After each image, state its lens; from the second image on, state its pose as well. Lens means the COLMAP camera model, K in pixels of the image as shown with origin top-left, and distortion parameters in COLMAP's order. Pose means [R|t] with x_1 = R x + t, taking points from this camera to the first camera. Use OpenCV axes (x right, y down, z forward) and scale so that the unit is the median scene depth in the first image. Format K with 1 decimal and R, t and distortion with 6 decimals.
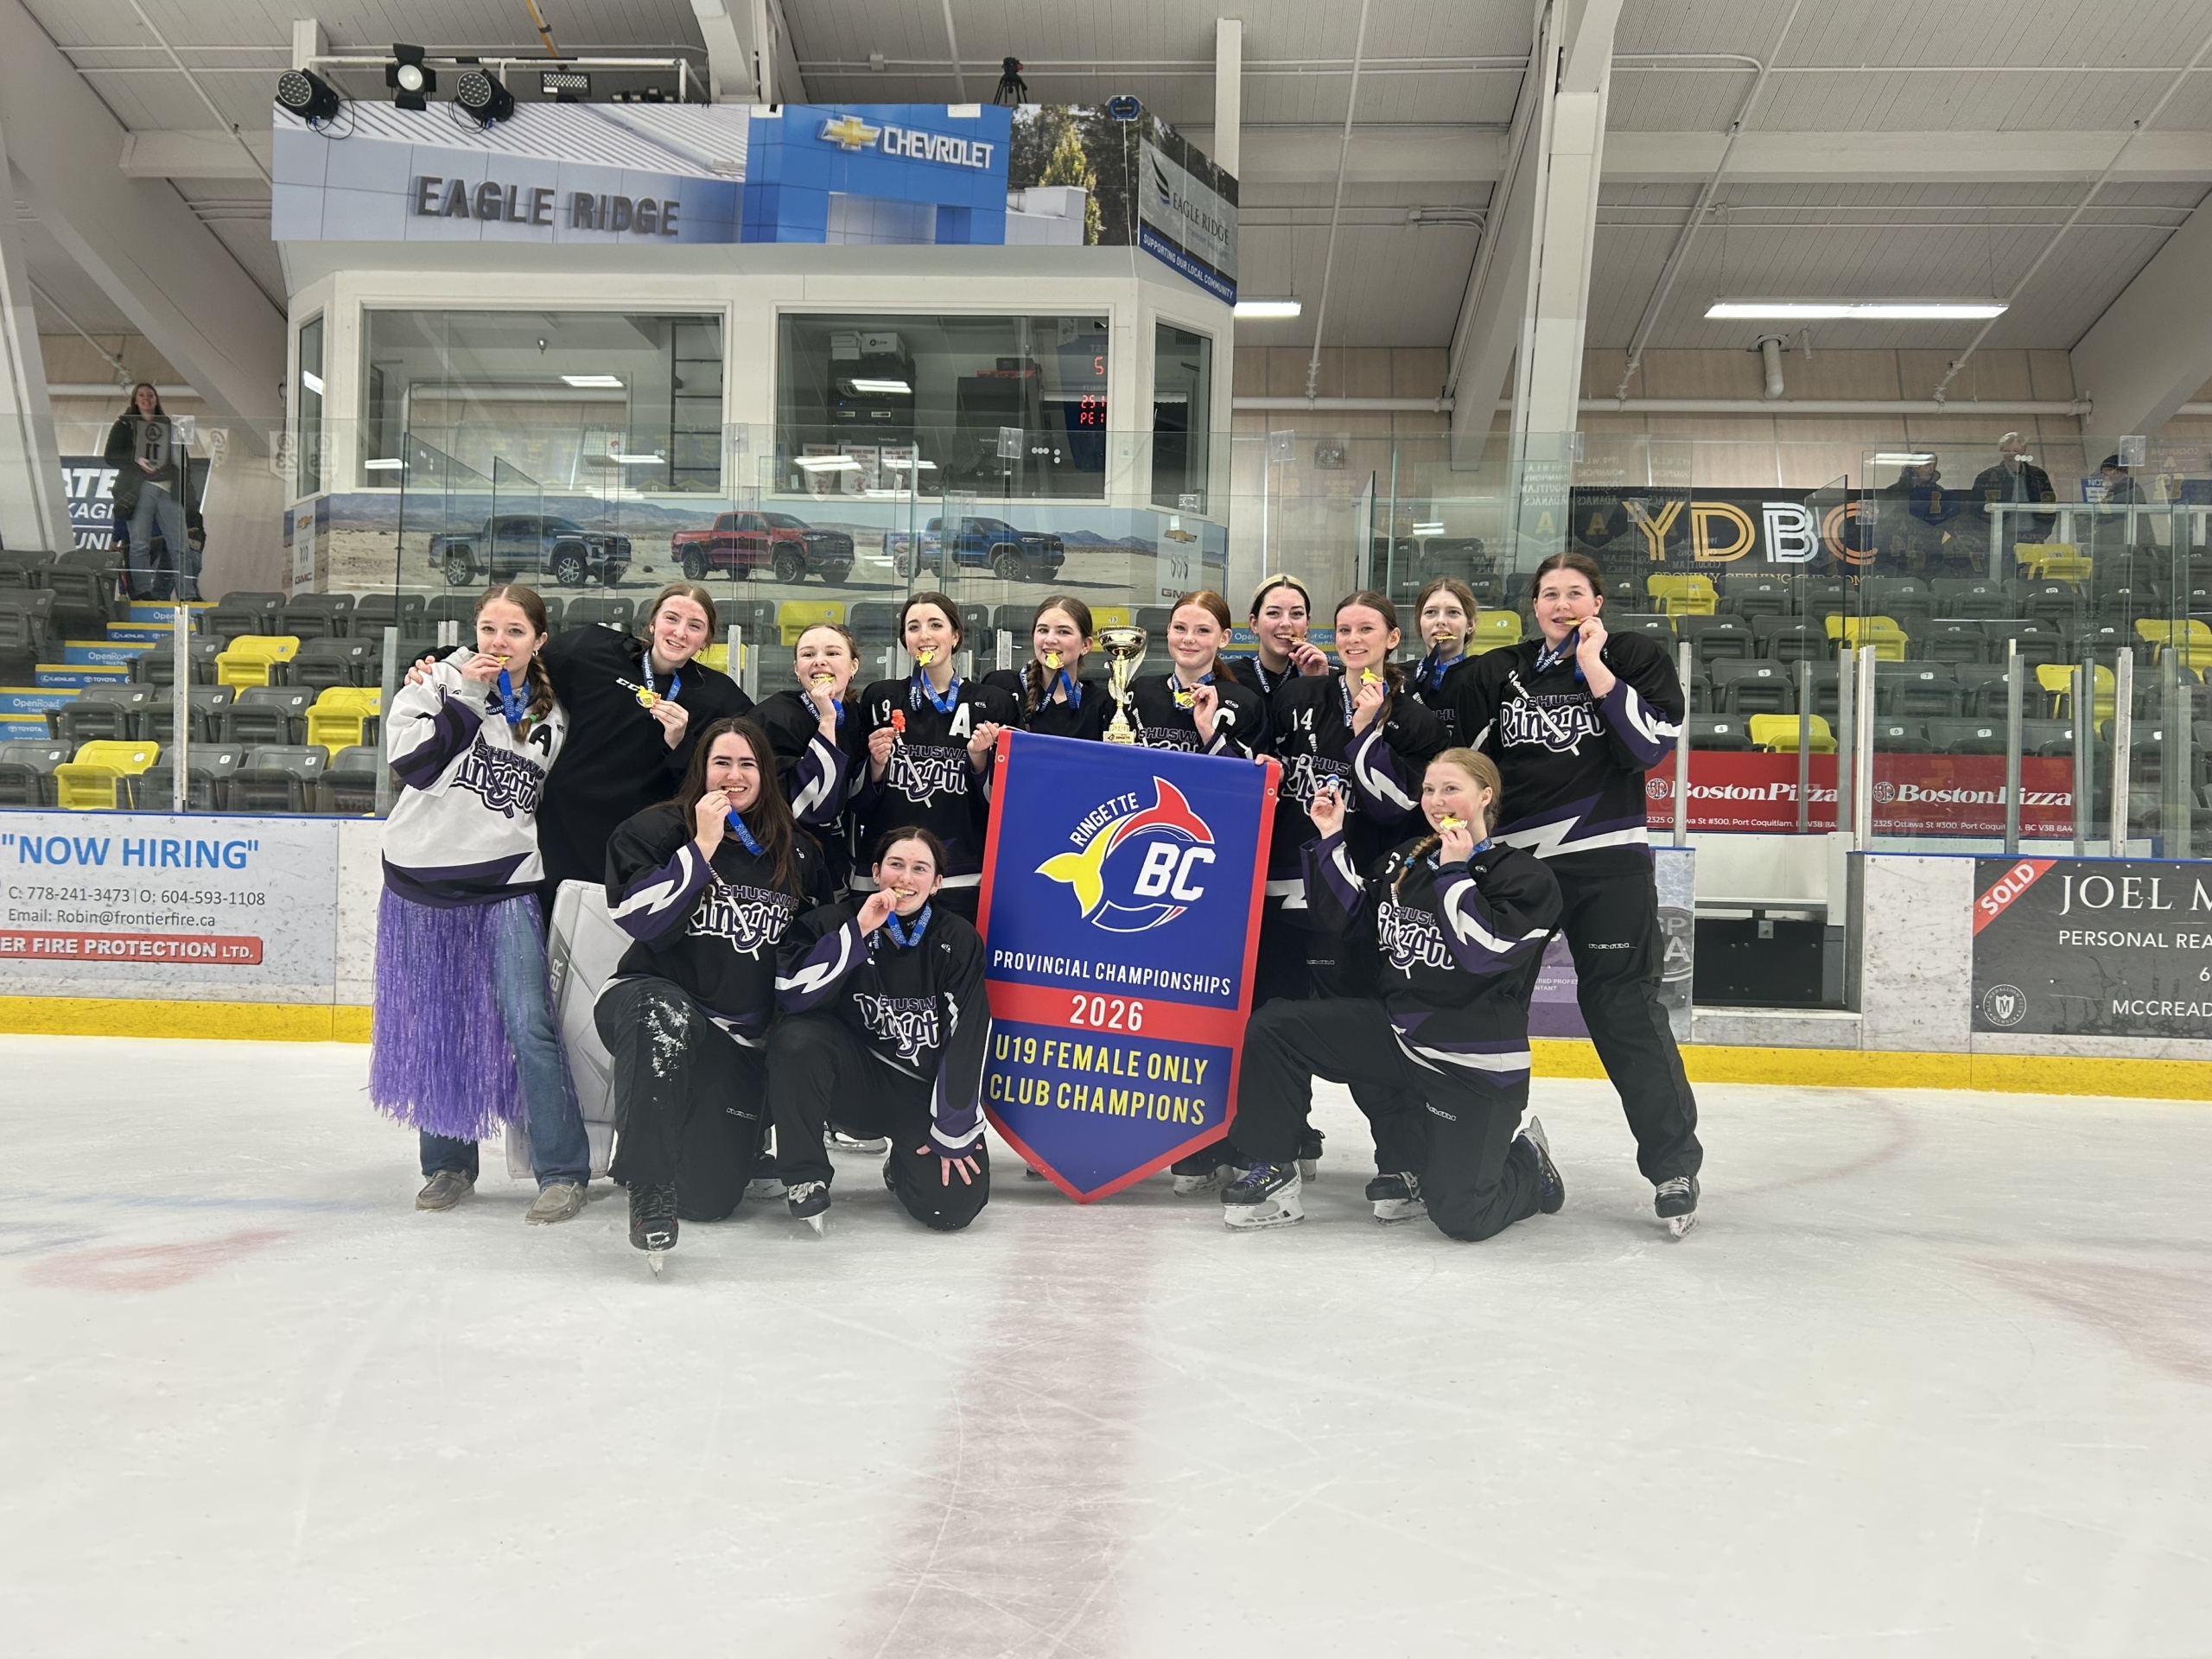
lens RADIAL K [[1692.0, 0, 1109.7], [0, 1692.0, 835.7], [0, 0, 1]] dist [0.035747, -0.043147]
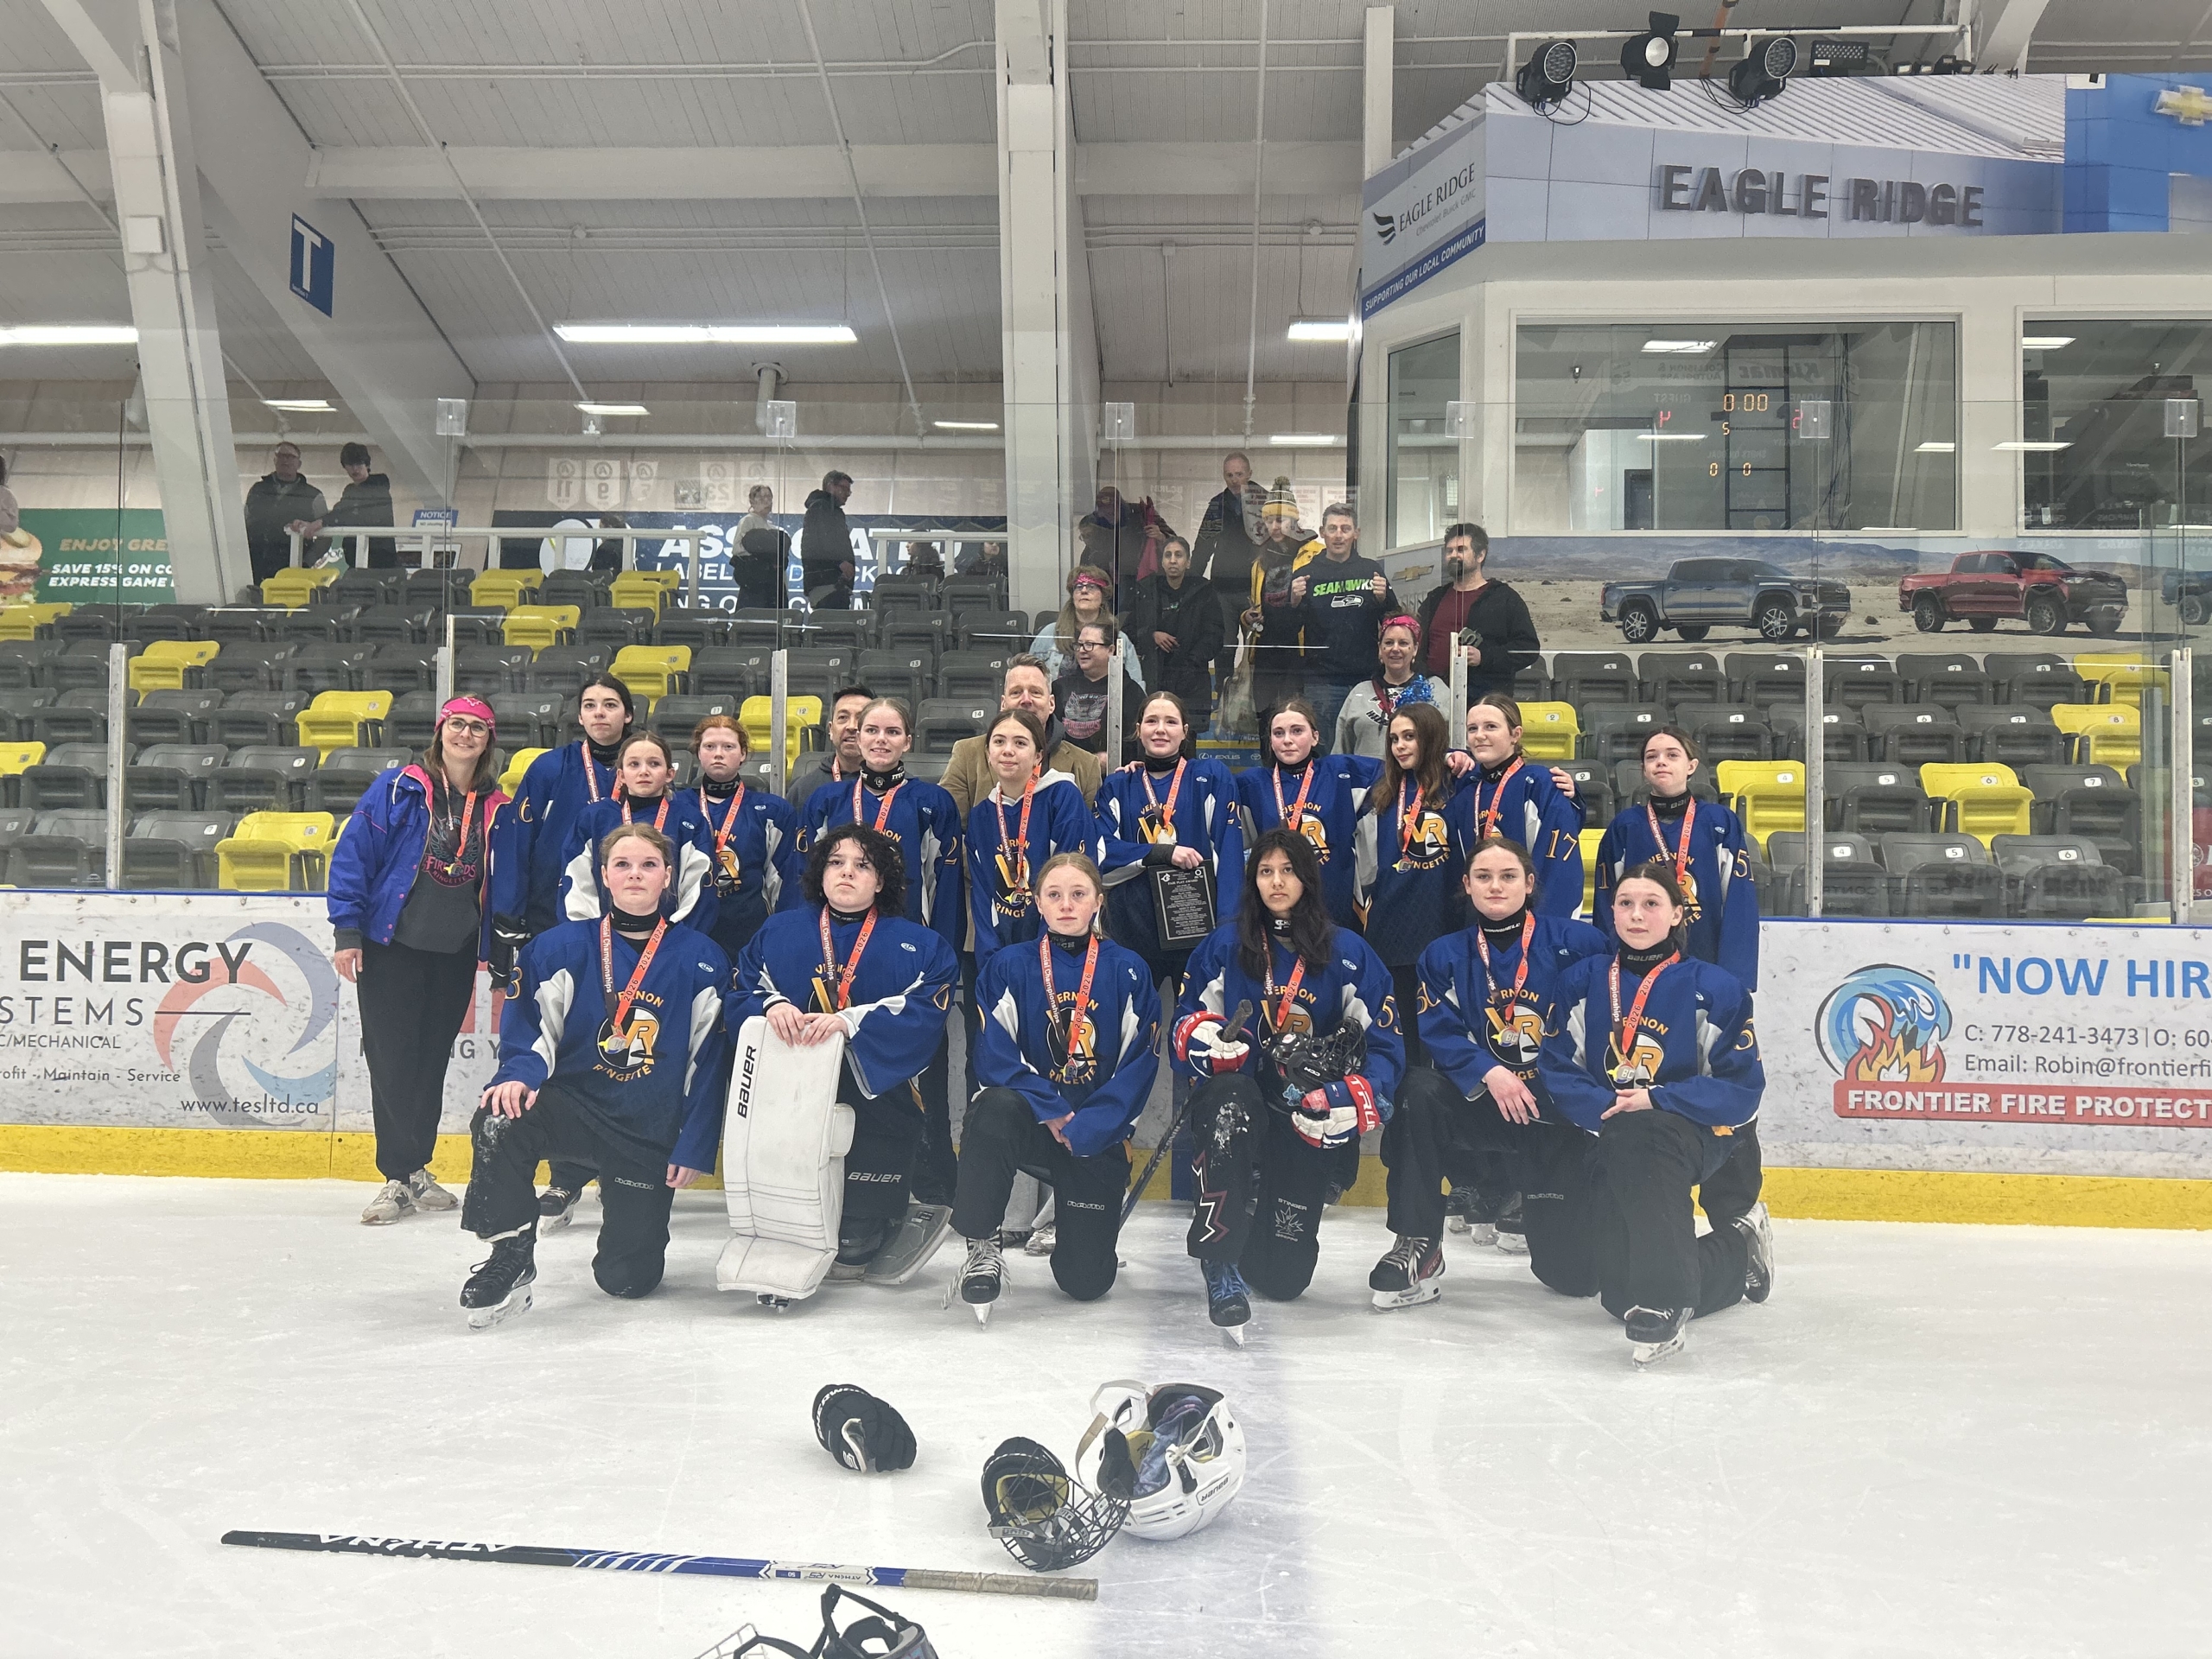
lens RADIAL K [[1692.0, 0, 1120.1], [0, 1692.0, 825.8], [0, 0, 1]] dist [0.035747, -0.043147]
pose [[0.999743, -0.005079, -0.022096, -0.660472], [0.003909, 0.998606, -0.052645, -0.012666], [0.022332, 0.052545, 0.998369, 0.160163]]
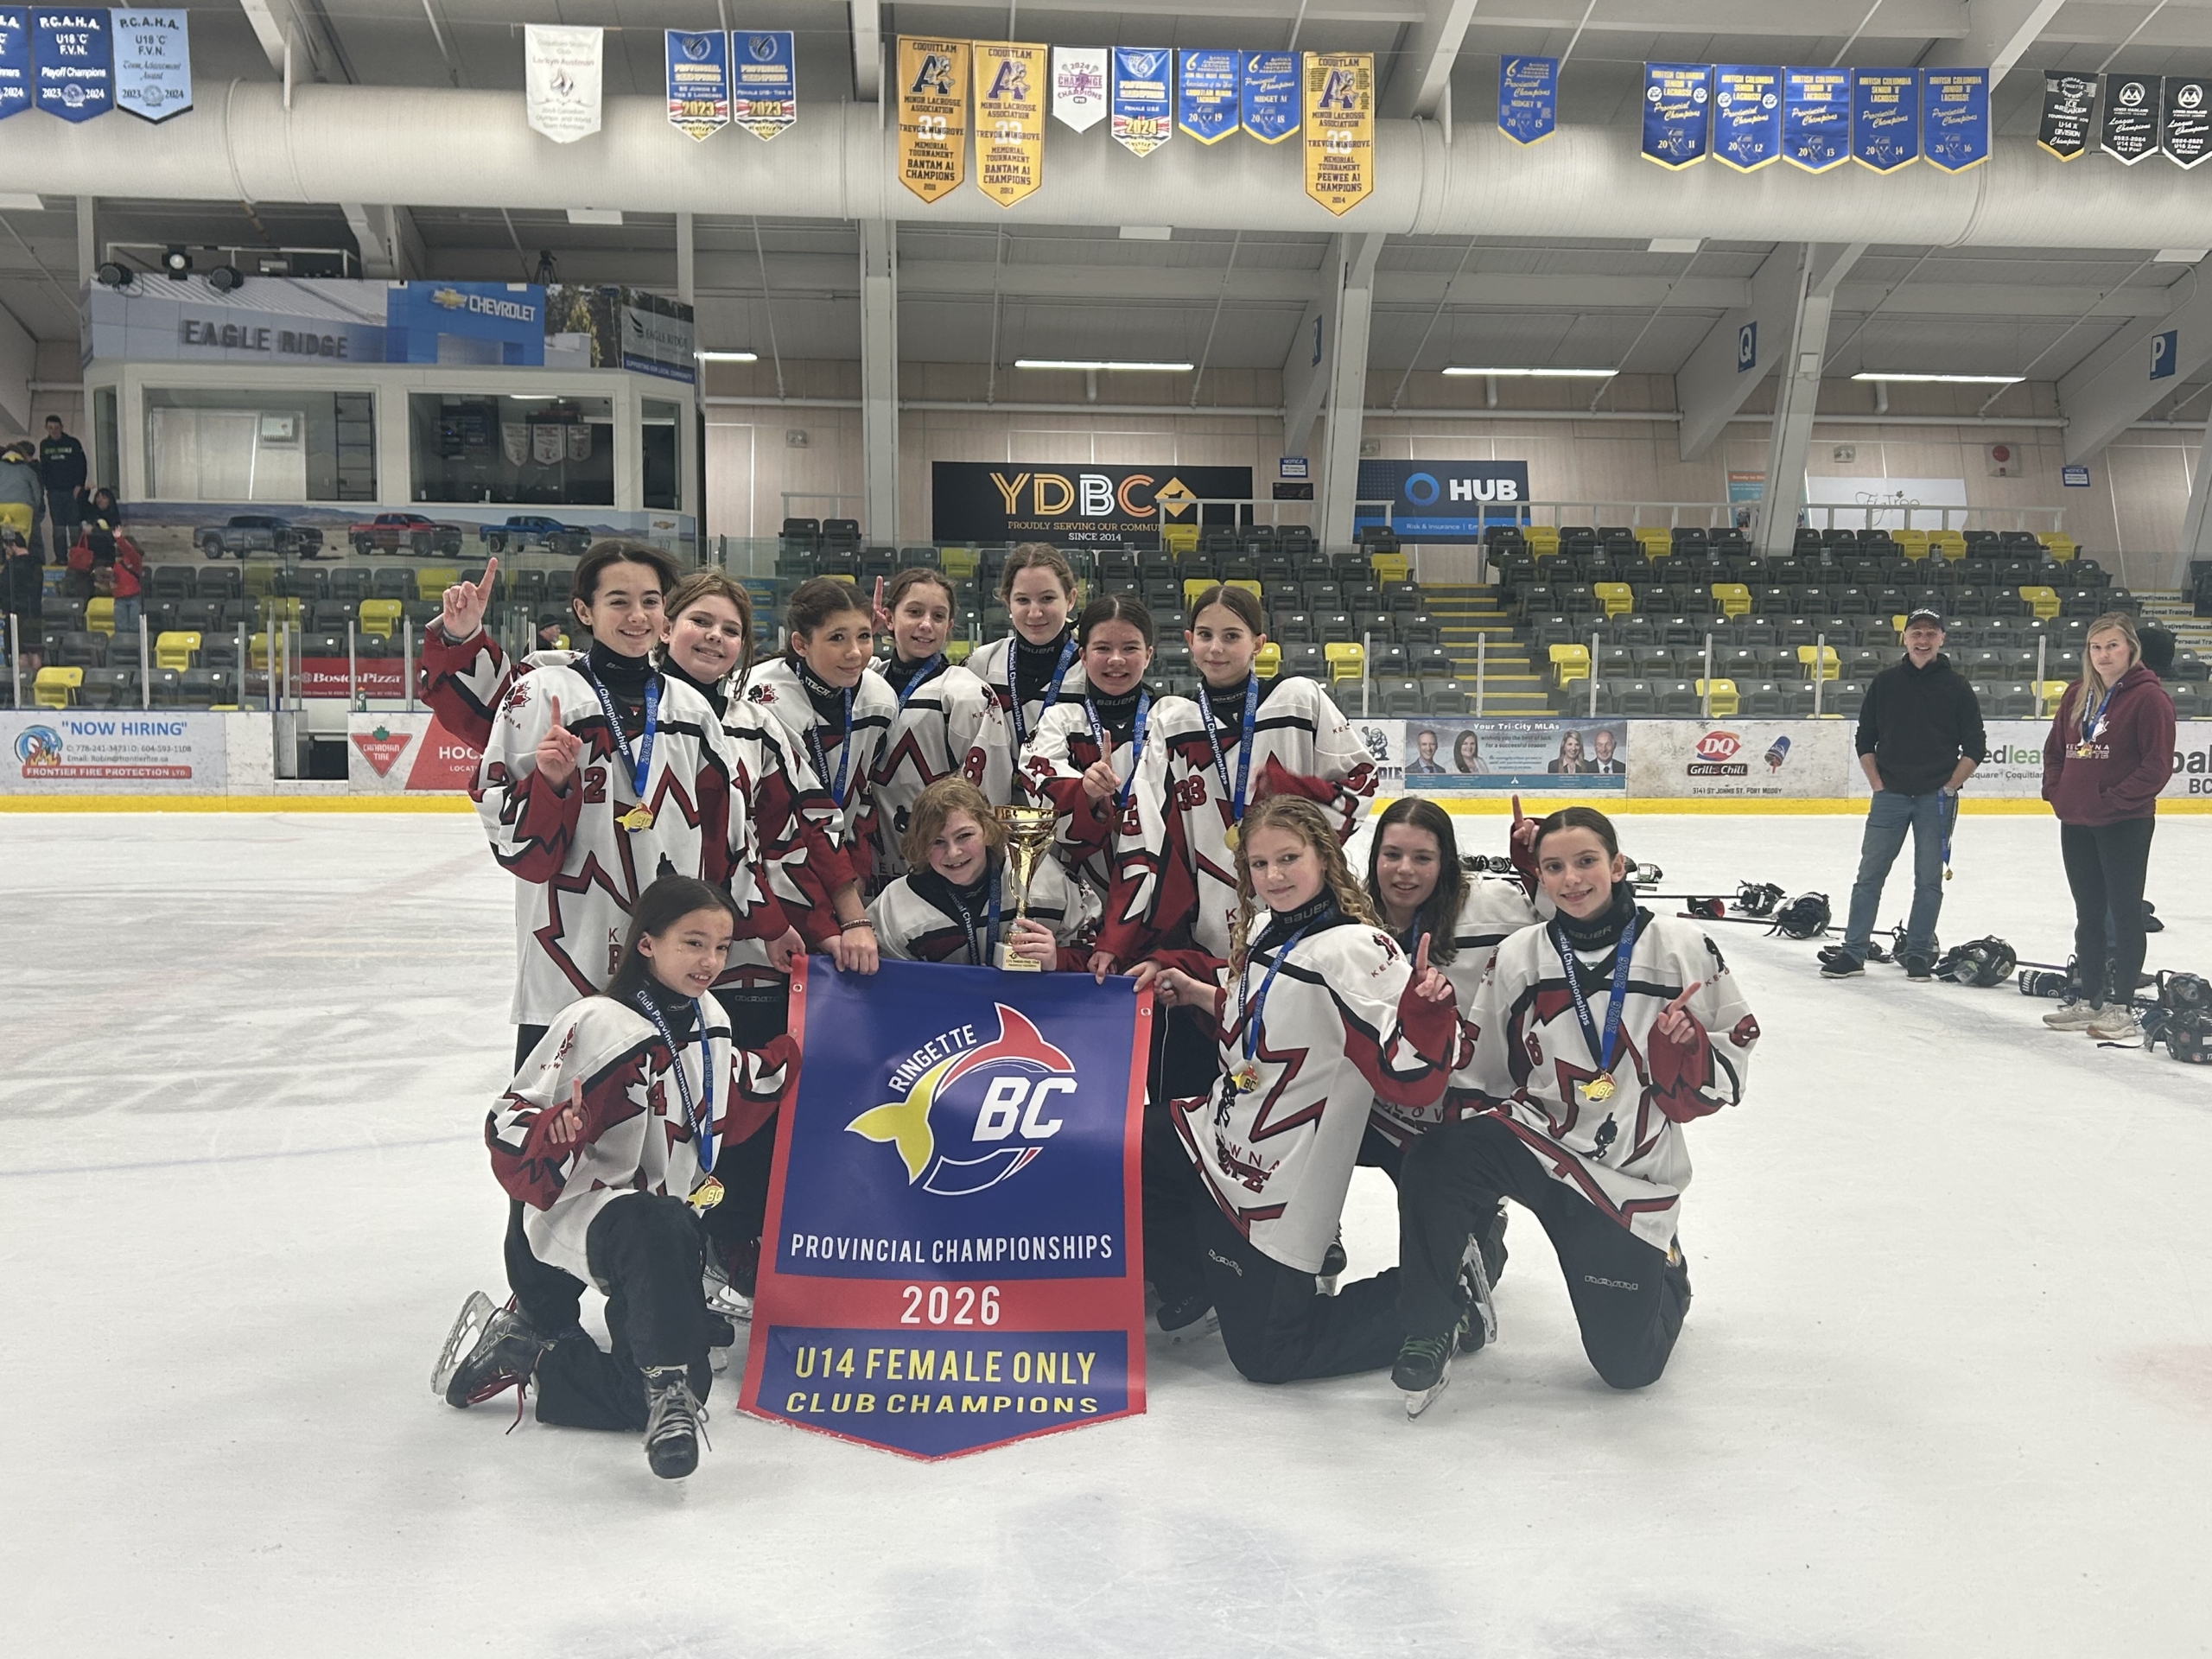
lens RADIAL K [[2180.6, 0, 1123.0], [0, 2180.6, 850.6], [0, 0, 1]] dist [0.016918, 0.000000]
pose [[0.991028, -0.025088, 0.131279, 0.215021], [0.013815, 0.996192, 0.086089, -0.038850], [-0.132938, -0.083503, 0.987600, -1.300307]]
